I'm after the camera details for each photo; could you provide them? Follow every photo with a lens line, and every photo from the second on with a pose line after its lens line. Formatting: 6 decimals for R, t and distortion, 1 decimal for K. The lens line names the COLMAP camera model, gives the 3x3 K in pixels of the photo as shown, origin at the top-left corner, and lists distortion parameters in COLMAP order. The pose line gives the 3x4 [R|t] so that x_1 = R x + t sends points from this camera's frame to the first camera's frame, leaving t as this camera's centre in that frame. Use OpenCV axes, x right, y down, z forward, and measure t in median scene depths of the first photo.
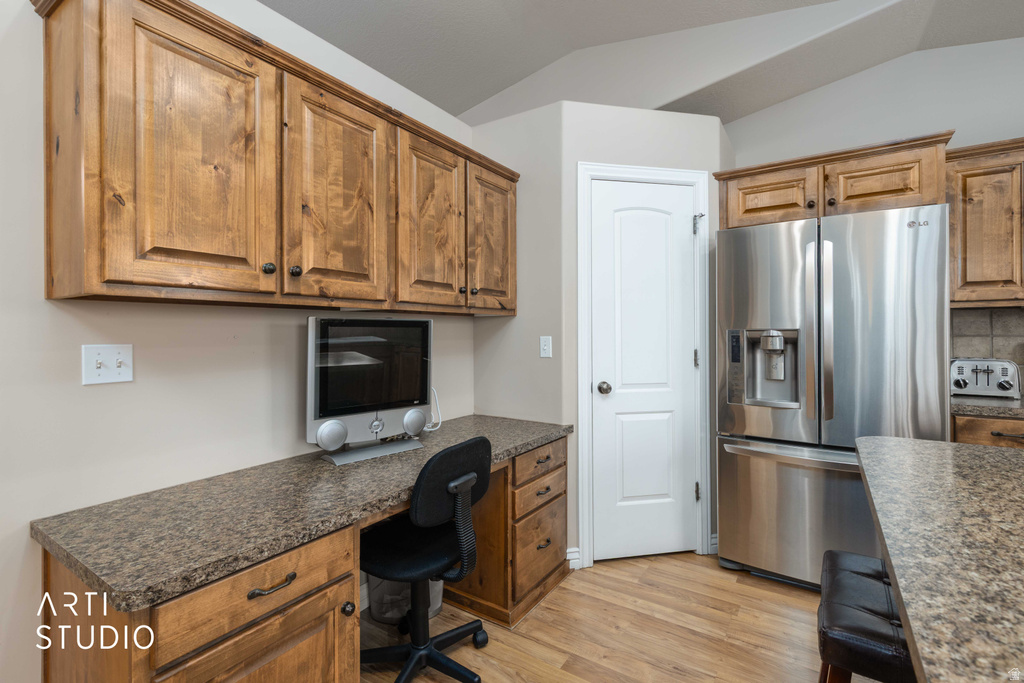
lens RADIAL K [[463.9, 0, 510.1], [0, 463.9, 331.4], [0, 0, 1]] dist [0.007743, -0.001381]
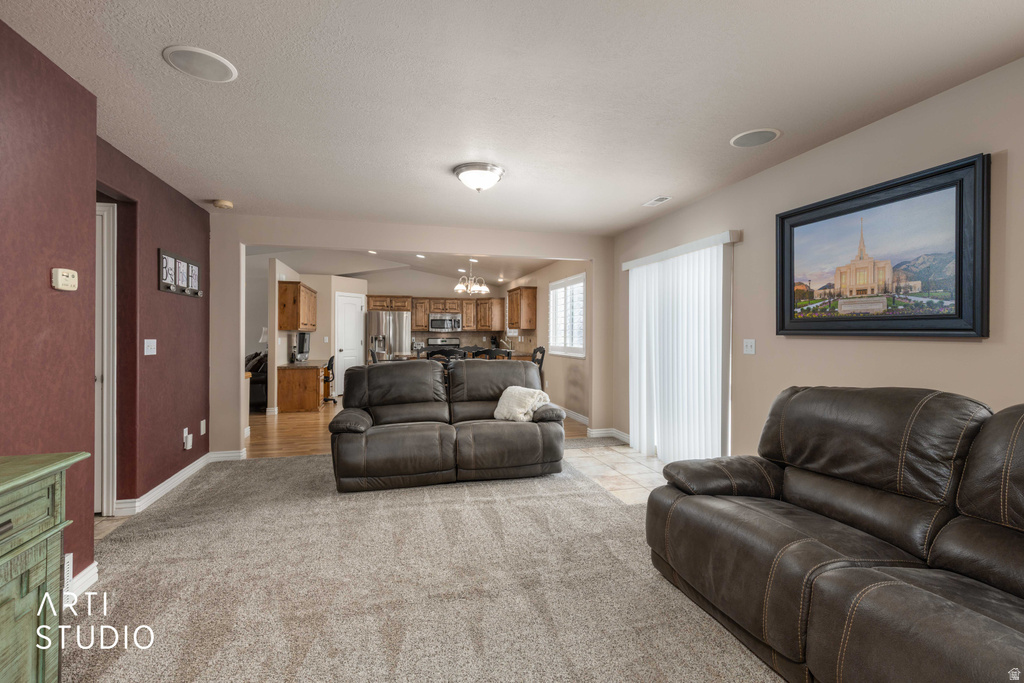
lens RADIAL K [[463.9, 0, 513.7], [0, 463.9, 332.5], [0, 0, 1]] dist [0.007743, -0.001381]
pose [[0.664352, 0.009316, 0.747362, -1.821435], [-0.004283, 0.999953, -0.008657, 0.000360], [-0.747408, 0.002551, 0.664361, -2.775025]]
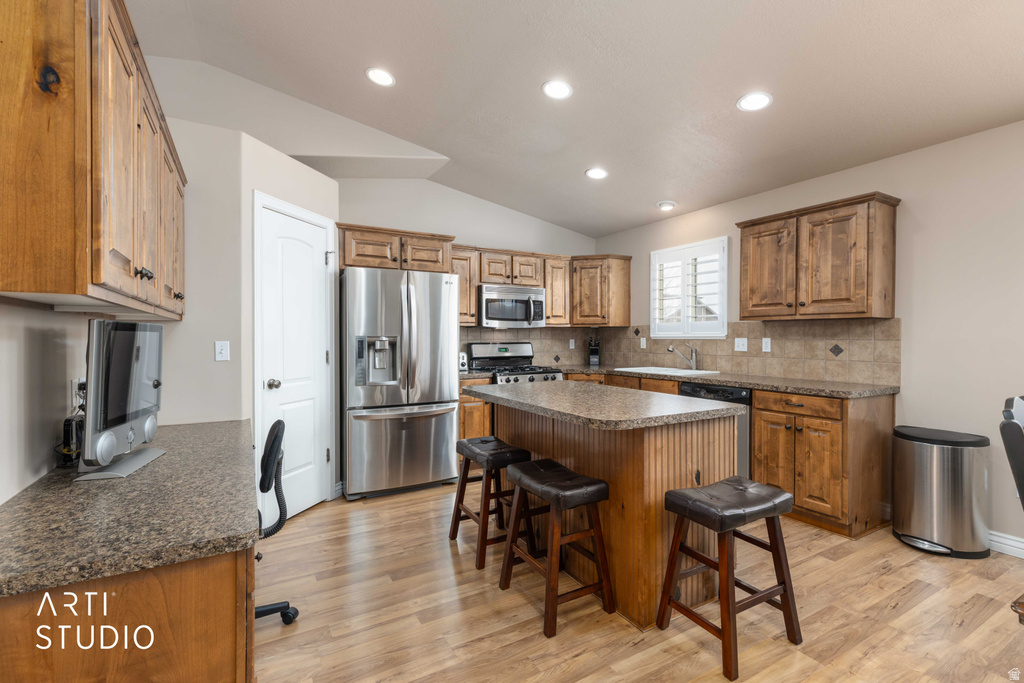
lens RADIAL K [[463.9, 0, 512.1], [0, 463.9, 338.5], [0, 0, 1]] dist [0.007743, -0.001381]
pose [[0.449248, 0.002460, 0.893404, -0.625379], [-0.004909, 0.999988, -0.000285, 0.001724], [-0.893394, -0.004258, 0.449254, -0.096152]]
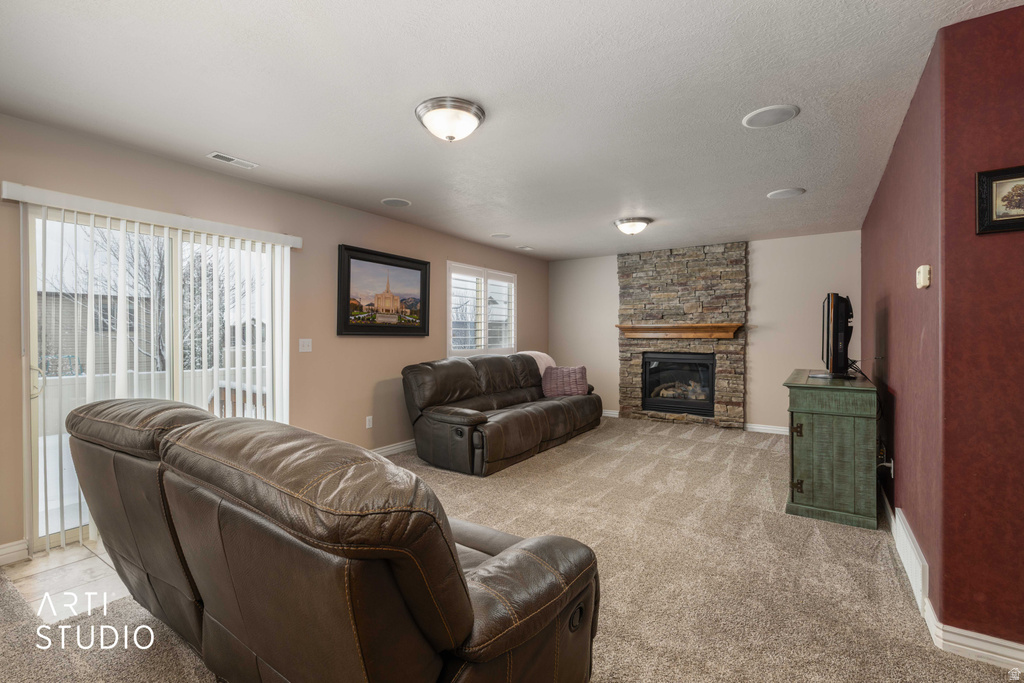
lens RADIAL K [[463.9, 0, 508.8], [0, 463.9, 339.0], [0, 0, 1]] dist [0.007743, -0.001381]
pose [[-0.999952, 0.008721, 0.004496, -0.956839], [0.008741, 0.999952, 0.004501, 0.005337], [-0.004457, 0.004540, -0.999980, -0.669011]]
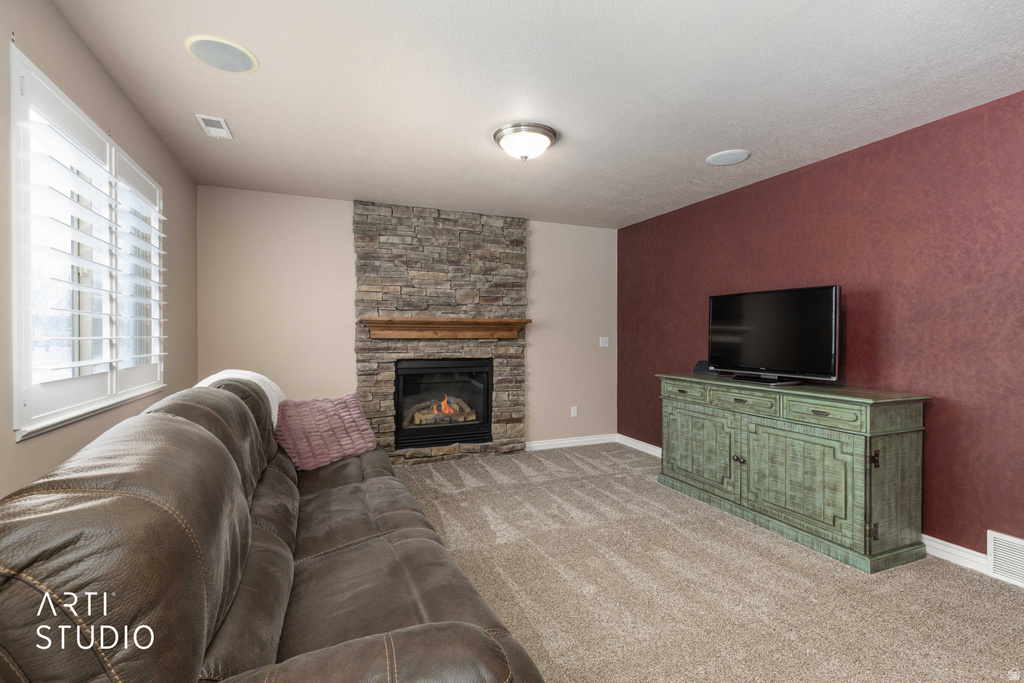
lens RADIAL K [[463.9, 0, 512.8], [0, 463.9, 338.9], [0, 0, 1]] dist [0.007743, -0.001381]
pose [[-0.551594, 0.015398, -0.833970, -0.485437], [0.005062, 0.999873, 0.015113, -0.004335], [0.834097, 0.004115, -0.551602, -2.120529]]
